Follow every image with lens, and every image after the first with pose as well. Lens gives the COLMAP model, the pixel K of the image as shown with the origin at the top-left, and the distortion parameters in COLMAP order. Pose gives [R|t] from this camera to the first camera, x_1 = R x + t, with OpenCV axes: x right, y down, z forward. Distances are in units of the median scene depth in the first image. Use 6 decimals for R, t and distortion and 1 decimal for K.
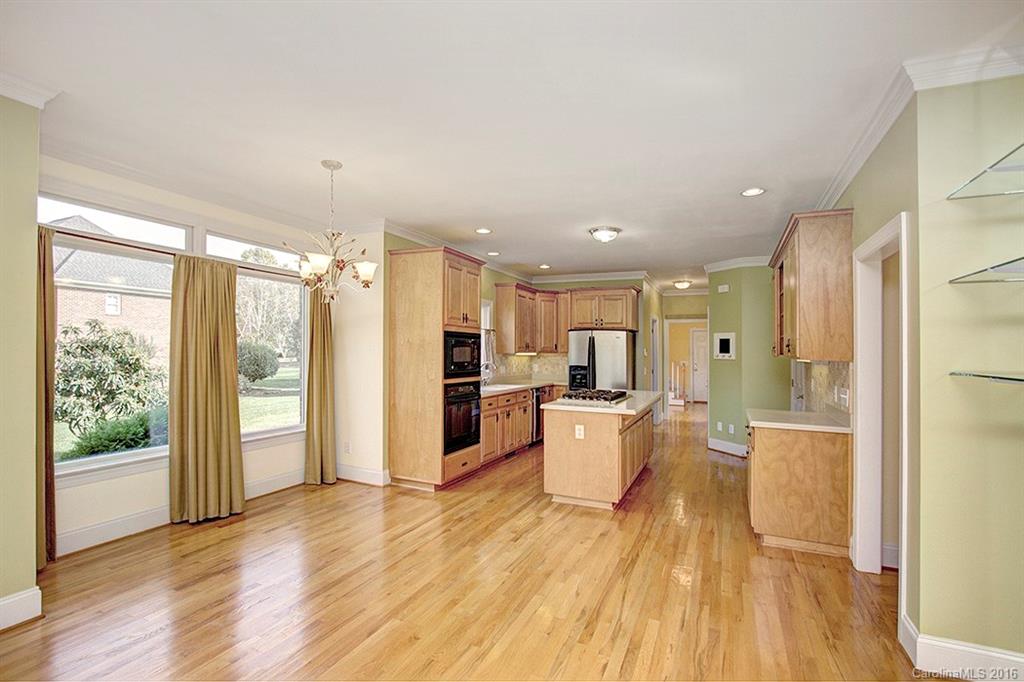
lens RADIAL K [[473.2, 0, 502.1], [0, 473.2, 341.3], [0, 0, 1]] dist [-0.018387, 0.000505]
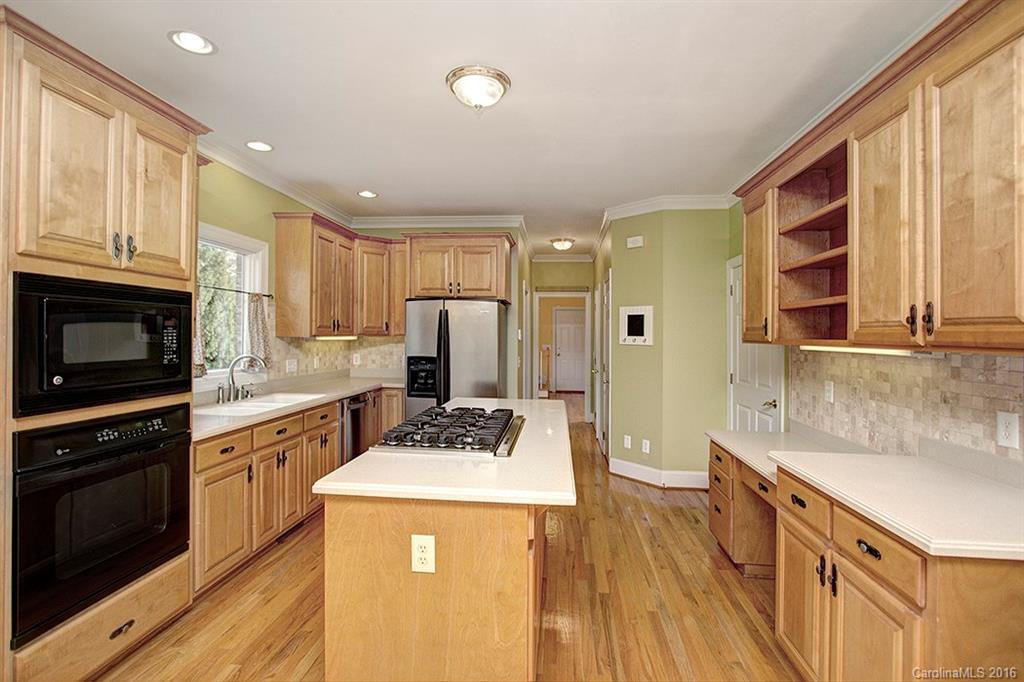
lens RADIAL K [[473.2, 0, 507.5], [0, 473.2, 330.2], [0, 0, 1]] dist [-0.018387, 0.000505]
pose [[0.943920, 0.000993, 0.330172, 0.062900], [-0.005598, 0.999900, 0.012995, 0.008288], [-0.330126, -0.014114, 0.943831, 0.381418]]
